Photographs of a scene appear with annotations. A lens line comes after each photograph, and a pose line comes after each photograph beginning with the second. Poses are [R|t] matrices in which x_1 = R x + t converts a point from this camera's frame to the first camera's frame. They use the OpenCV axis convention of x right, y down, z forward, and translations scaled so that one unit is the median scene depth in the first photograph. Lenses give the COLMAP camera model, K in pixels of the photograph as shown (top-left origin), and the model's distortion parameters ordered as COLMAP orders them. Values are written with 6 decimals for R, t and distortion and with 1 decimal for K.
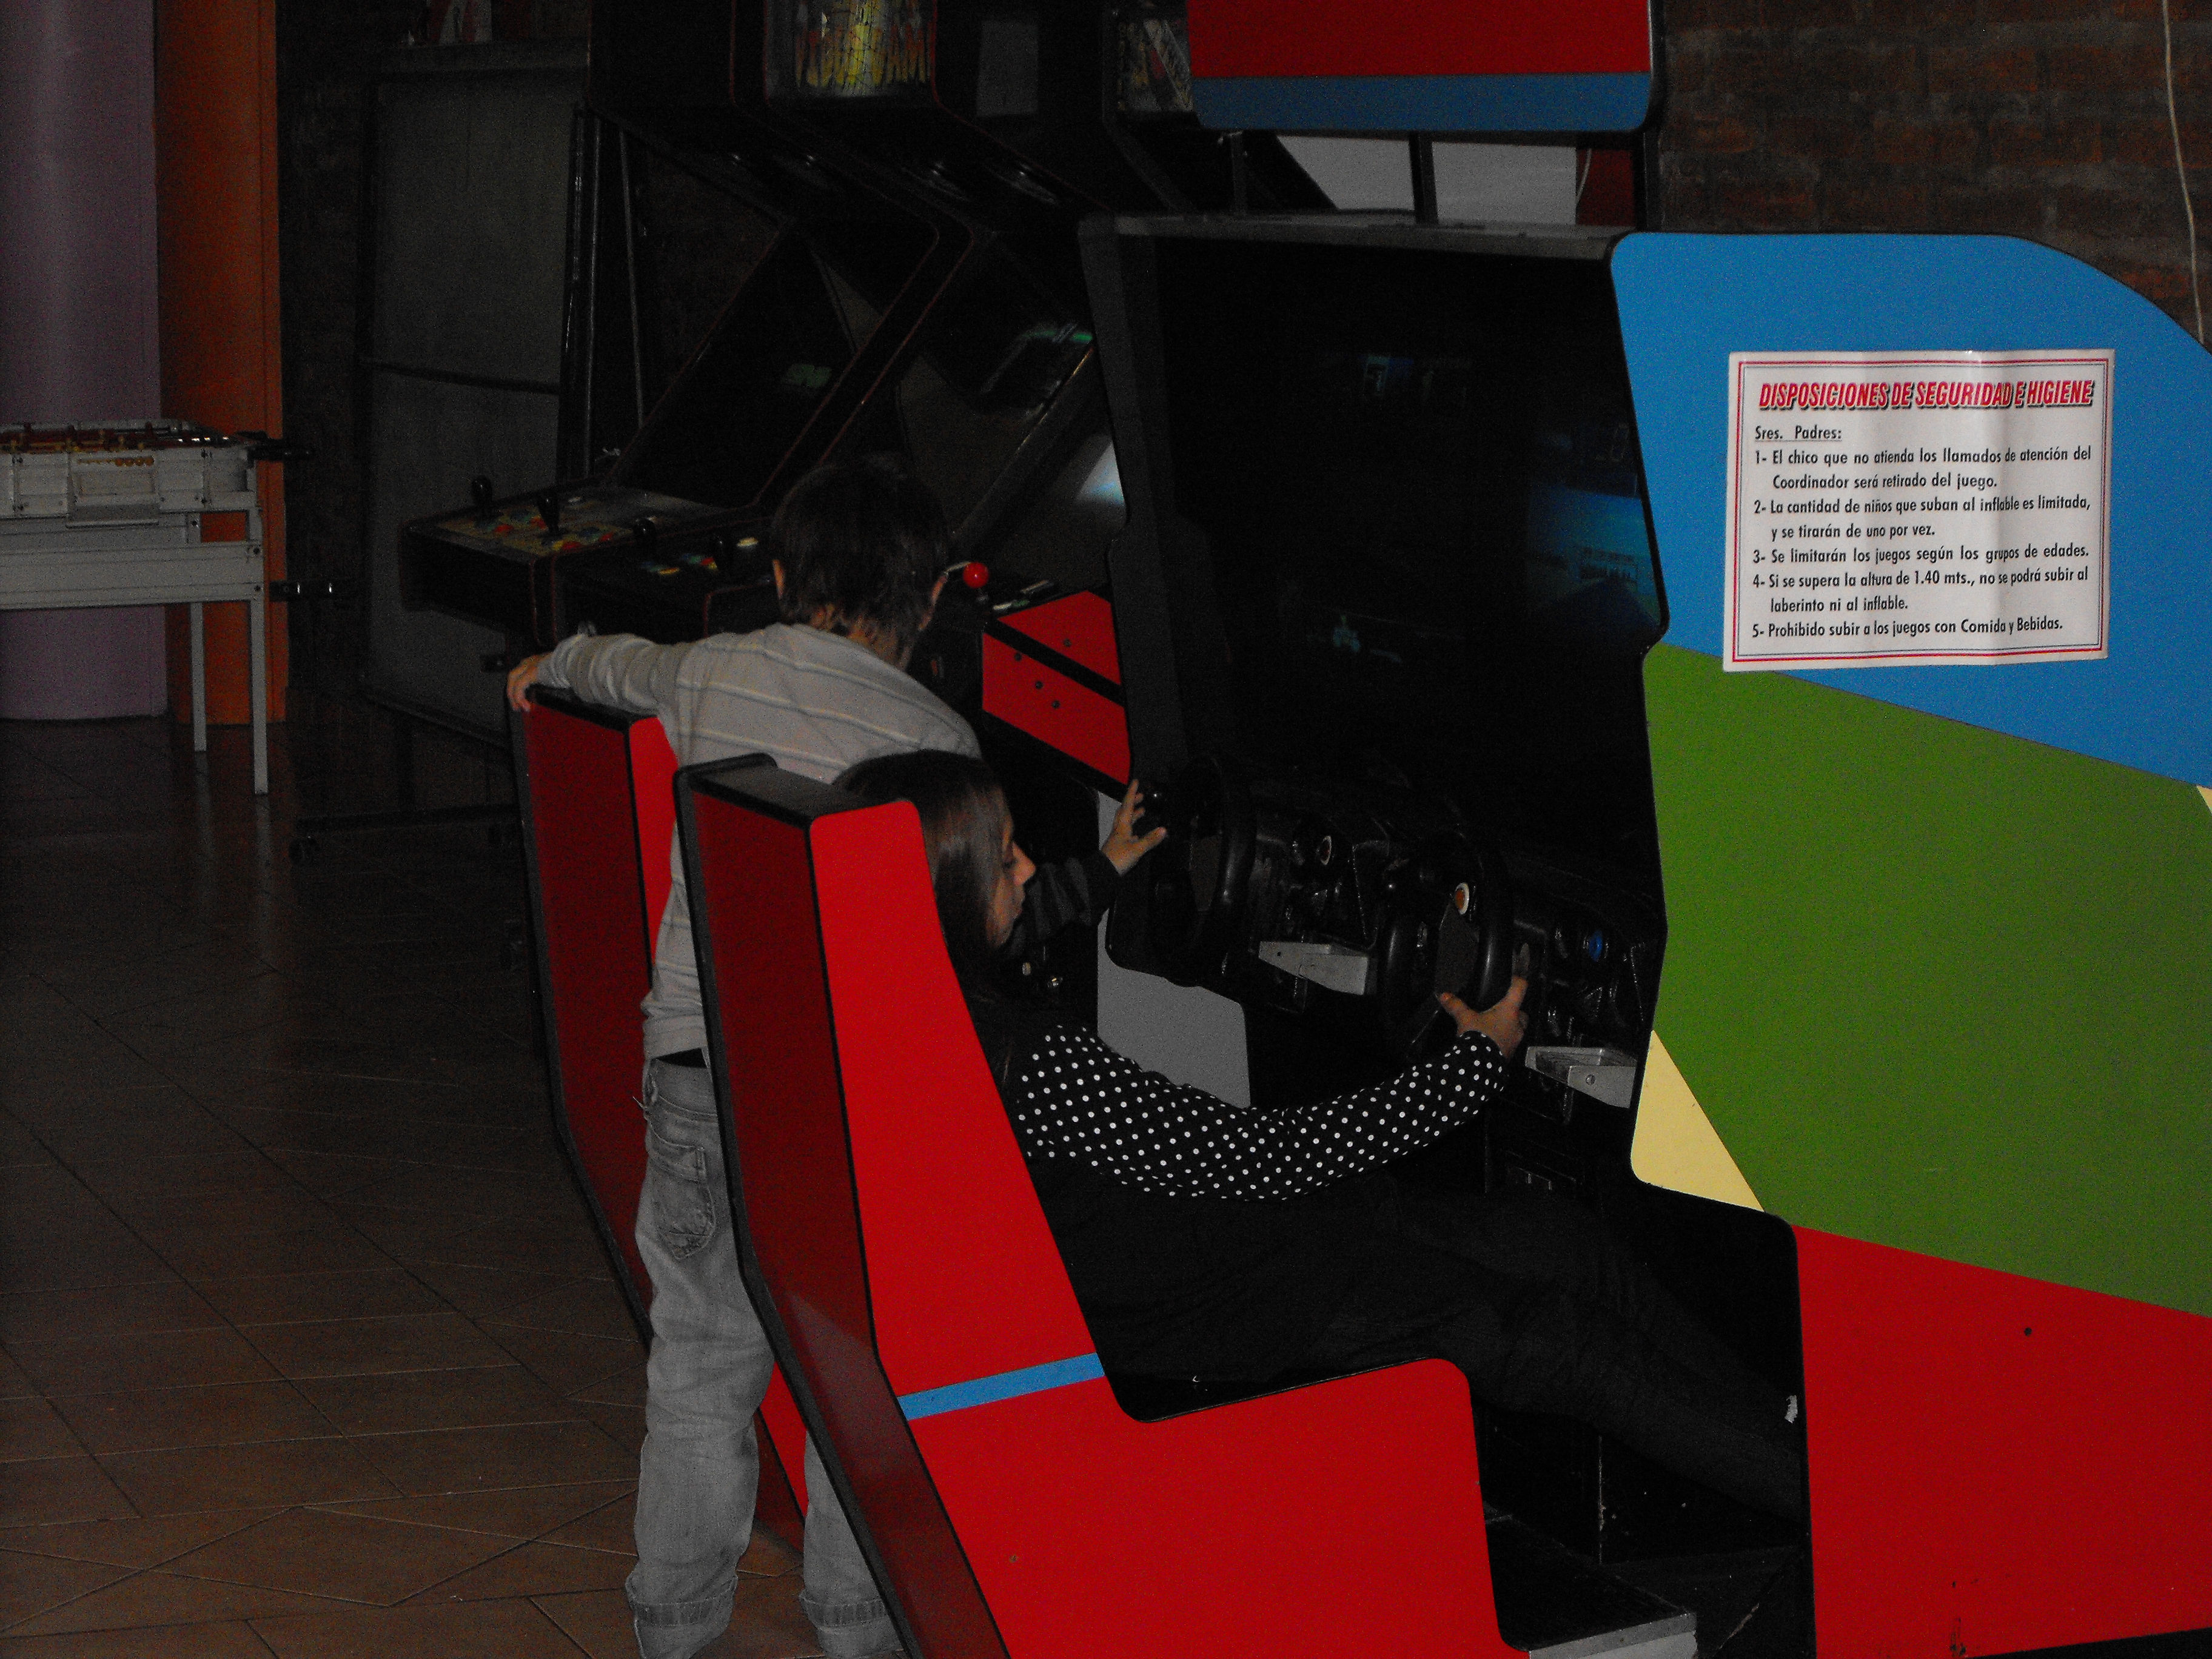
lens RADIAL K [[5386.5, 0, 1106.0], [0, 5386.5, 829.5], [0, 0, 1]] dist [-0.132197, 0.125054]
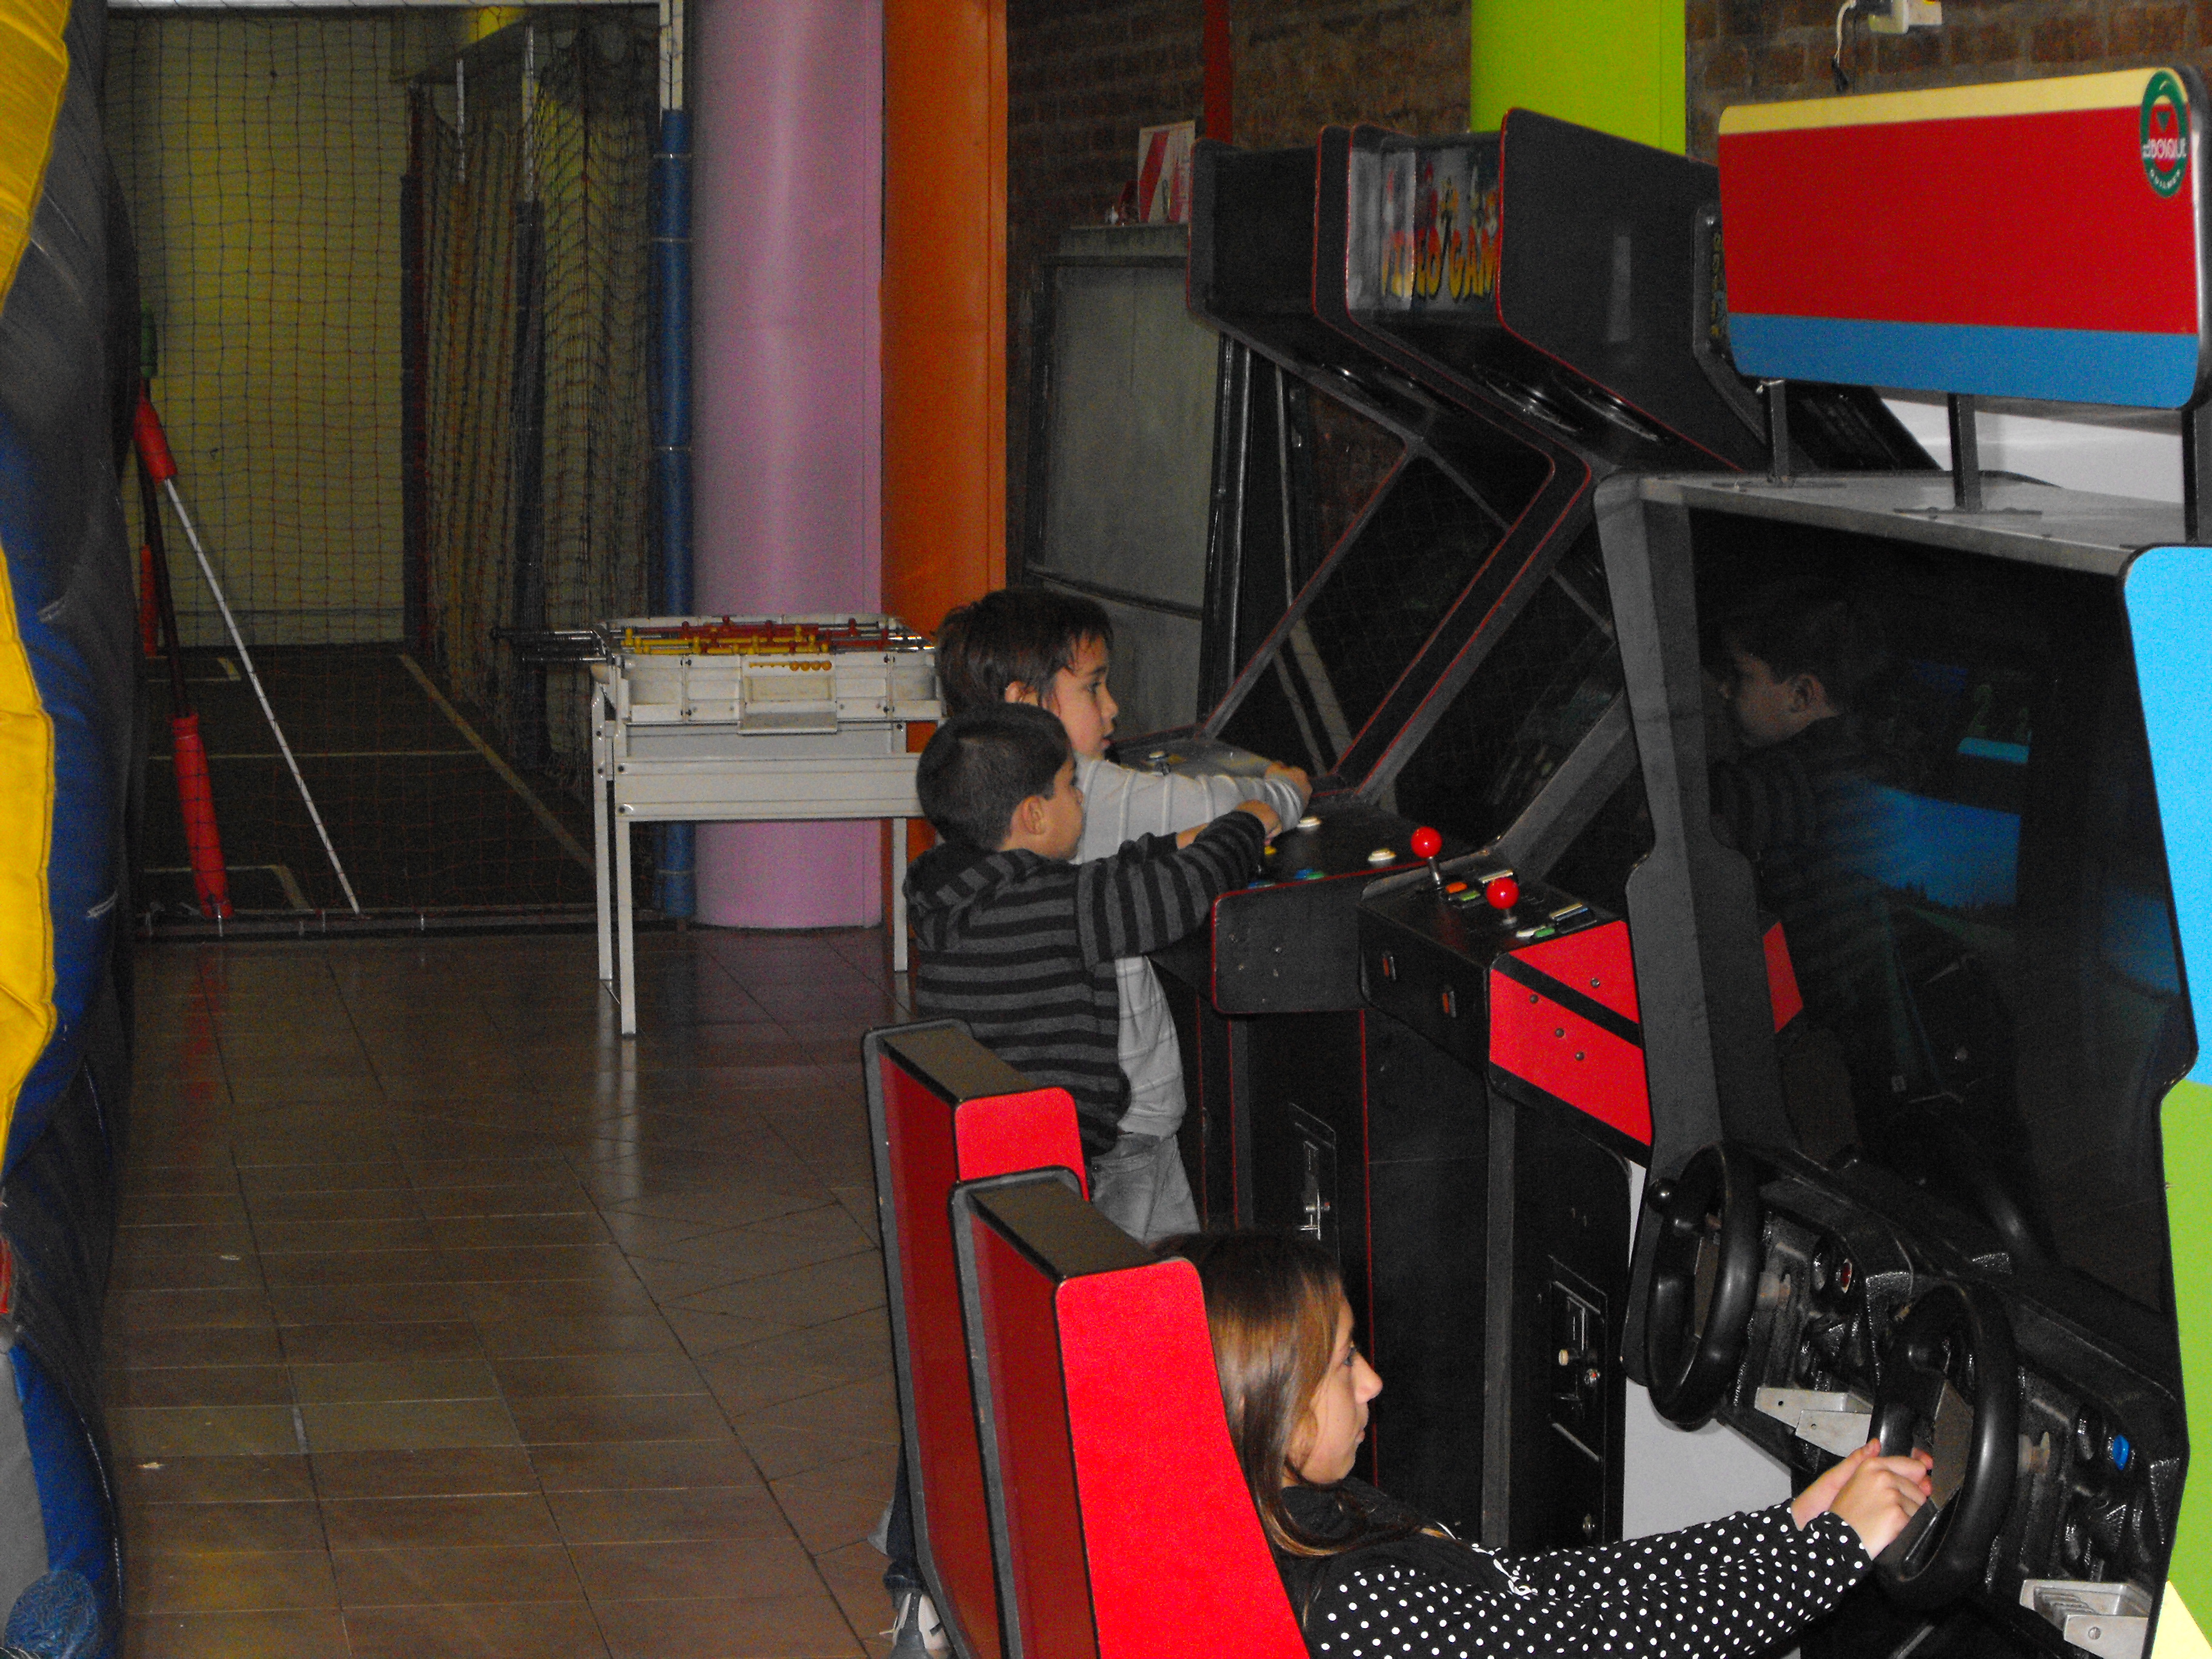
lens RADIAL K [[5386.5, 0, 1106.0], [0, 5386.5, 829.5], [0, 0, 1]] dist [-0.132197, 0.125054]
pose [[0.983373, 0.024435, -0.179946, 0.085959], [-0.029000, 0.999320, -0.022779, -0.047405], [0.179267, 0.027618, 0.983413, 0.215627]]
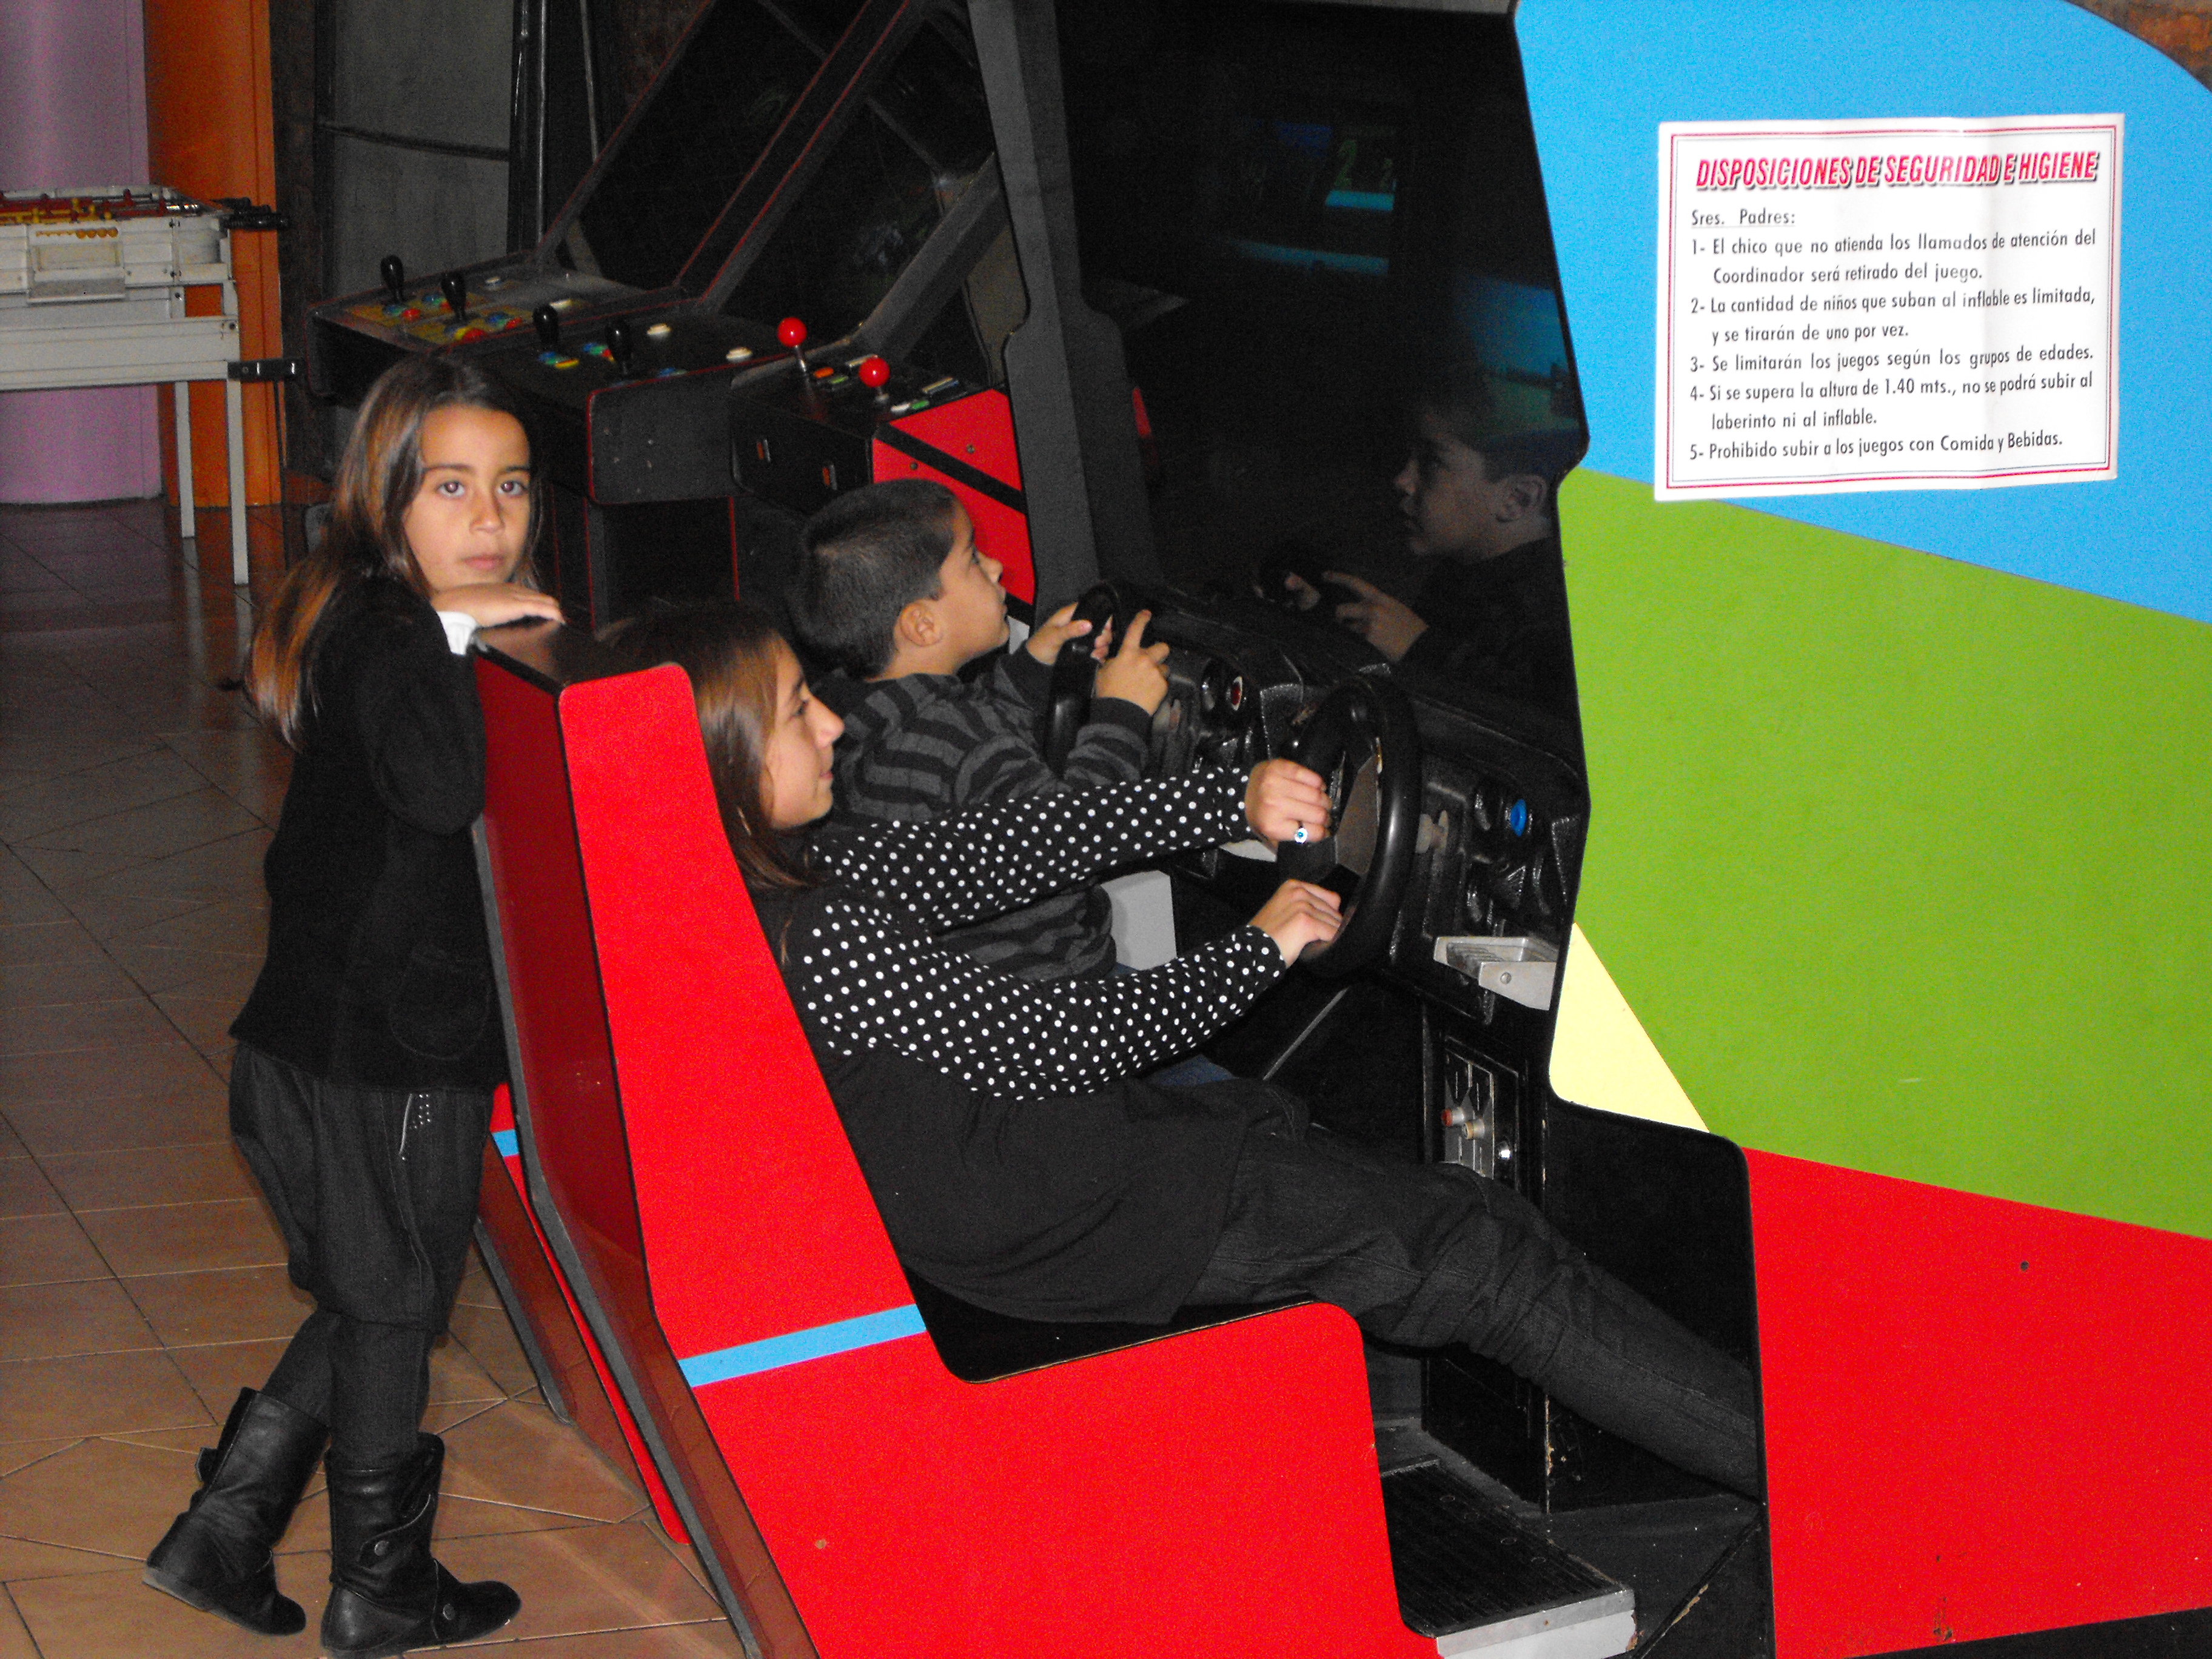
lens RADIAL K [[5386.5, 0, 1106.0], [0, 5386.5, 829.5], [0, 0, 1]] dist [-0.132197, 0.125054]
pose [[0.999541, -0.005870, -0.029730, 0.052208], [0.007297, 0.998815, 0.048116, -0.018657], [0.029413, -0.048311, 0.998399, 0.146743]]
